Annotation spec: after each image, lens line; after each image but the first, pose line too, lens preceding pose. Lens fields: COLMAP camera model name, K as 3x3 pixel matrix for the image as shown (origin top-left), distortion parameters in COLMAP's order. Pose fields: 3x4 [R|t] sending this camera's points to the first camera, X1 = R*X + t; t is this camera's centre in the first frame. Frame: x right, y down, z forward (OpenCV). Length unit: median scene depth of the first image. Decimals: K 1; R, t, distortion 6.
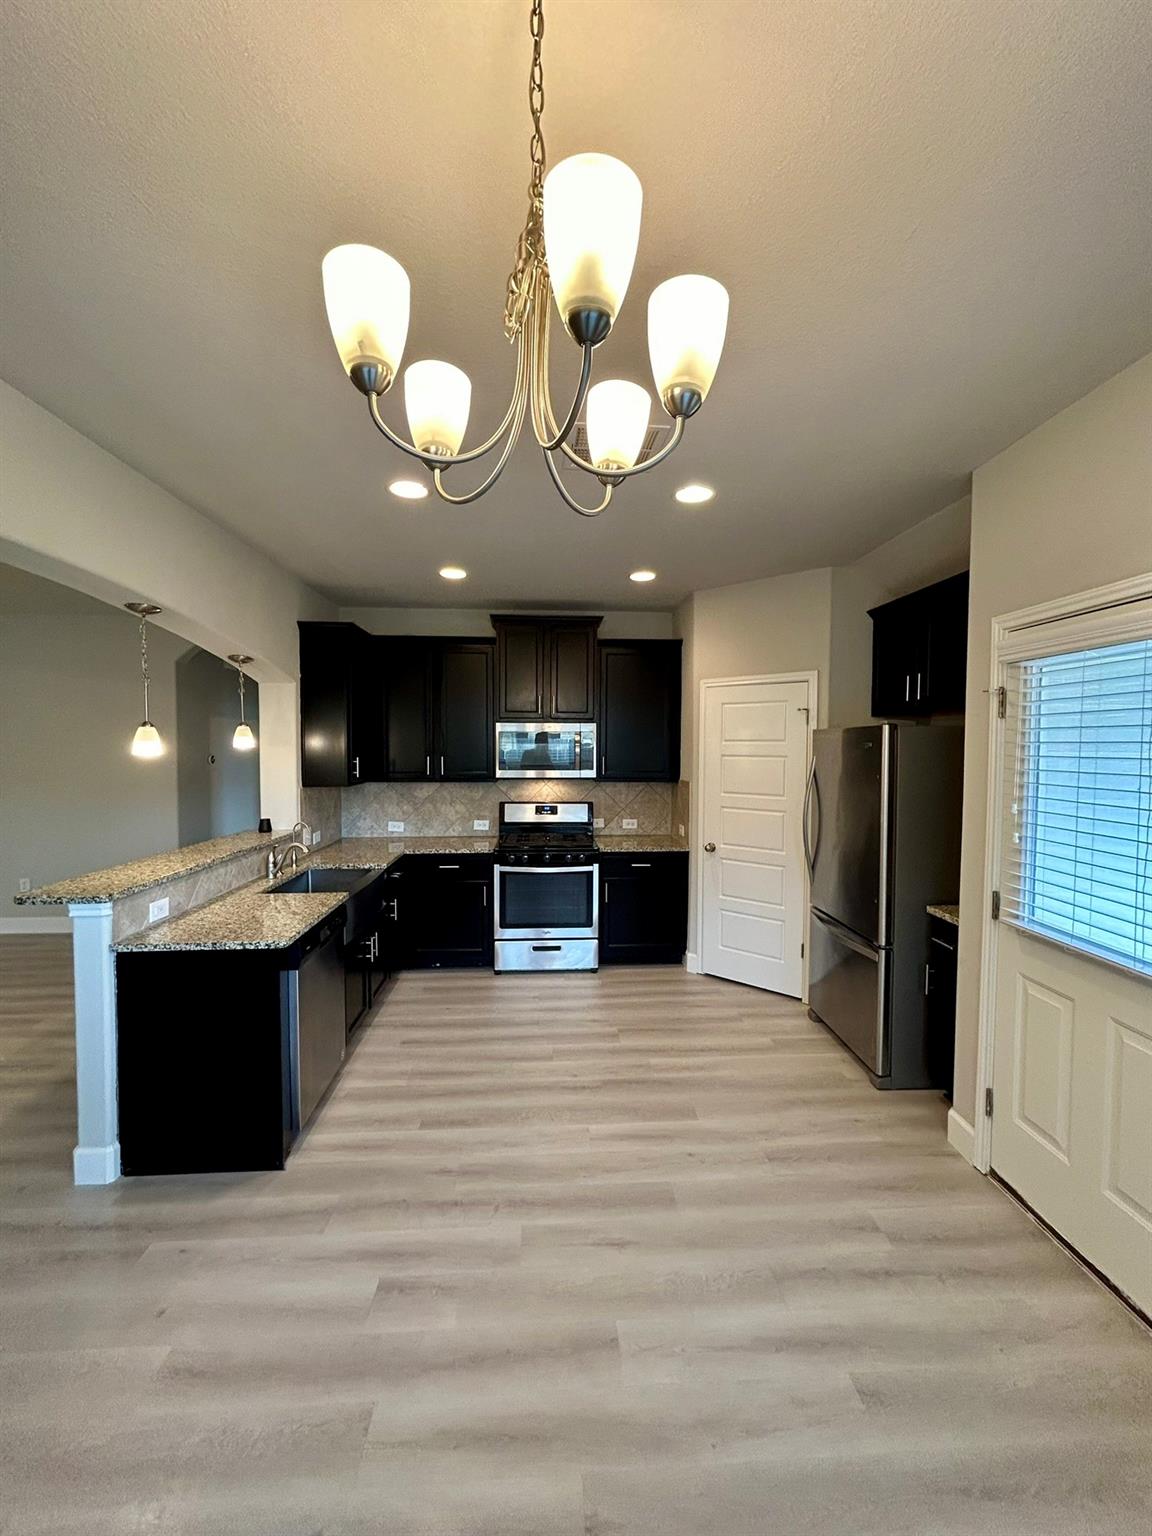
lens RADIAL K [[619.5, 0, 580.9], [0, 619.5, 766.3], [0, 0, 1]] dist [-0.000563, 0.000916]
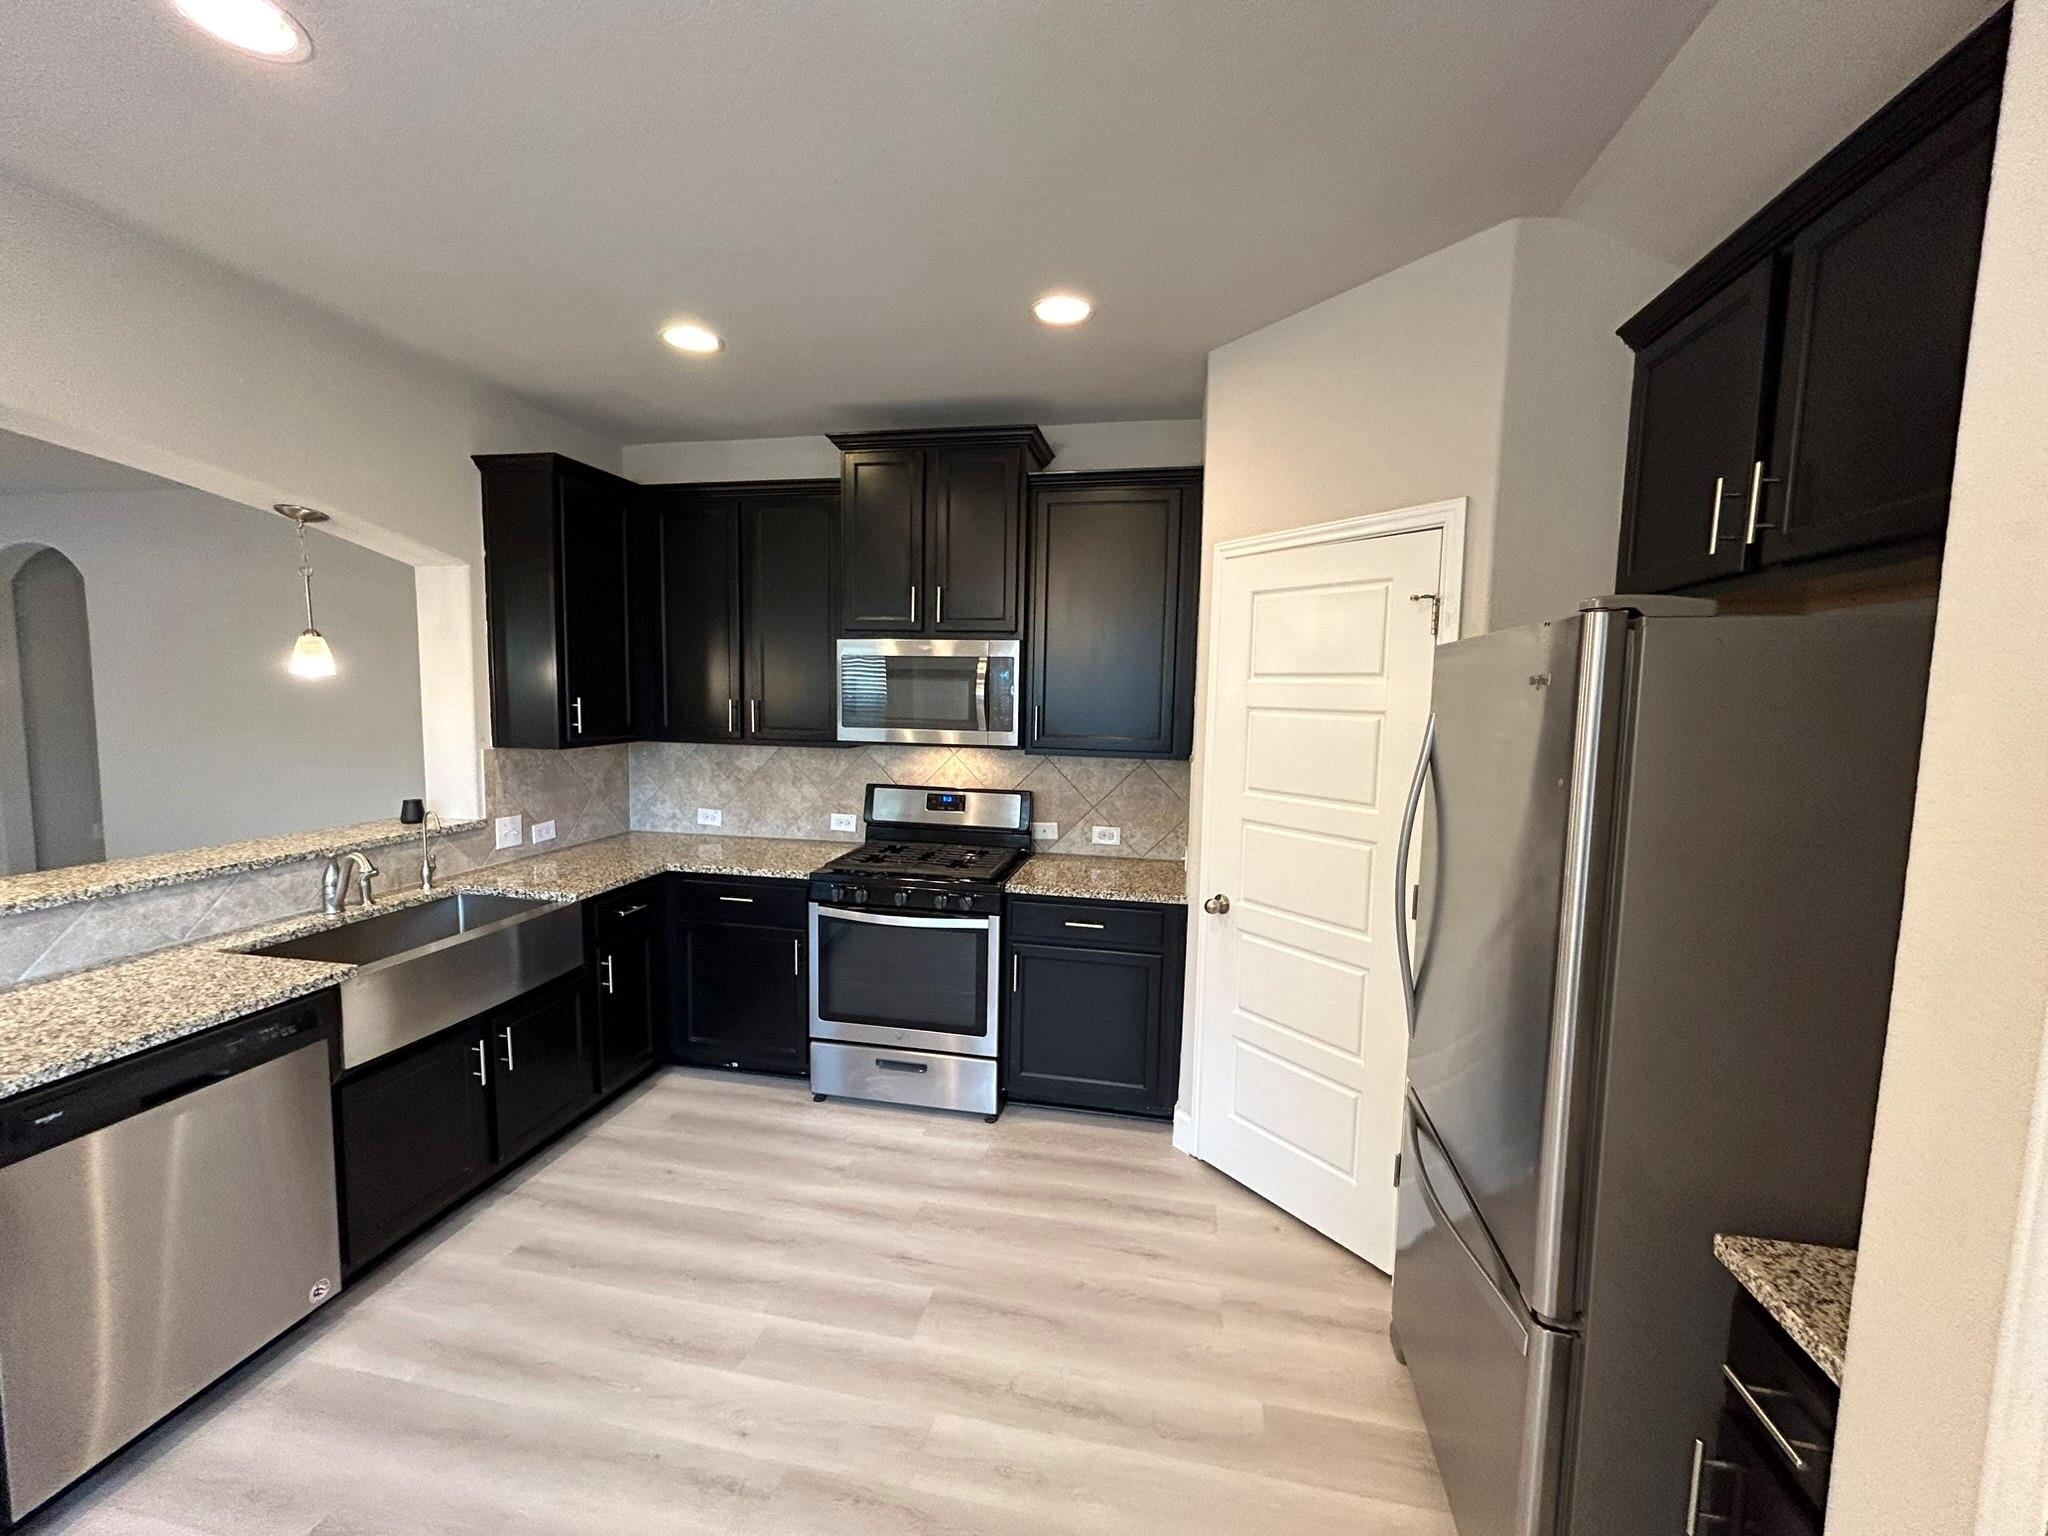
lens RADIAL K [[826.1, 0, 1022.2], [0, 826.1, 762.3], [0, 0, 1]] dist [-0.000563, 0.000916]
pose [[0.966434, 0.037732, -0.254127, 0.235893], [-0.024700, 0.998220, 0.054279, -0.006776], [0.255723, -0.046180, 0.965646, 0.389829]]
